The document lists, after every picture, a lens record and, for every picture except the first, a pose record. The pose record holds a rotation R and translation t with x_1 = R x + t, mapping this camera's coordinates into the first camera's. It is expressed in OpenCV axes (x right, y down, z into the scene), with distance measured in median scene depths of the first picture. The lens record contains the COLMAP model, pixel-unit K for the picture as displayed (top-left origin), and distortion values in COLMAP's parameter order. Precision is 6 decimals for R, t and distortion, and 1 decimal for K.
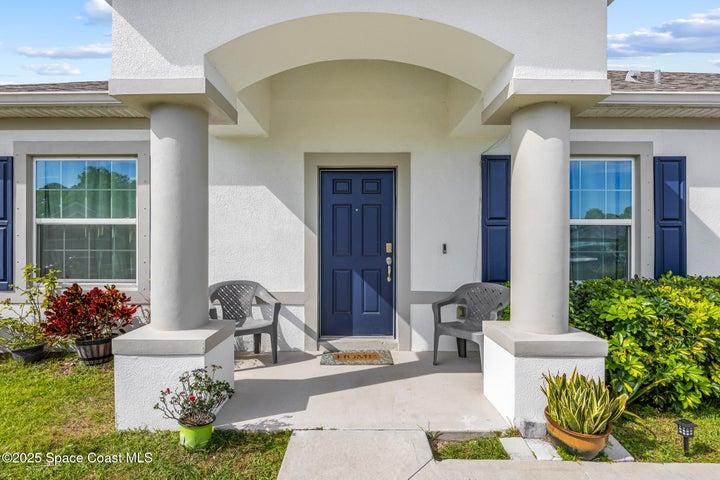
lens RADIAL K [[401.7, 0, 360.1], [0, 401.7, 242.4], [0, 0, 1]] dist [-0.002740, -0.000655]
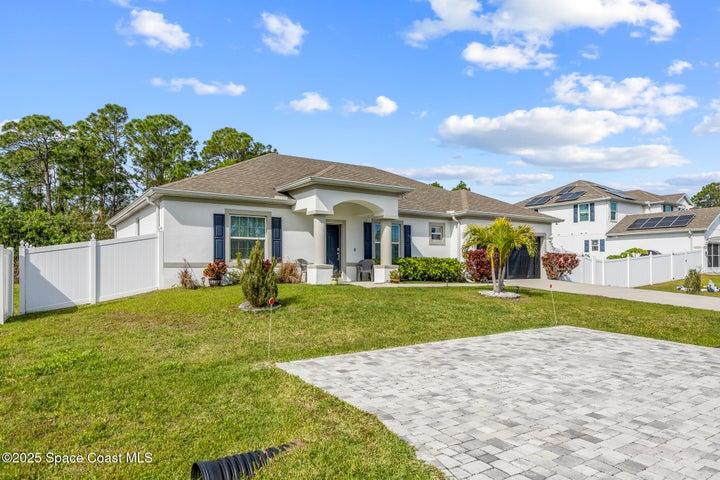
lens RADIAL K [[479.6, 0, 360.1], [0, 479.6, 241.1], [0, 0, 1]] dist [0.000153, -0.000010]
pose [[0.843538, 0.030862, 0.536181, -1.945101], [-0.005945, 0.998823, -0.048138, 0.138687], [-0.537036, 0.037419, 0.842729, -2.463733]]
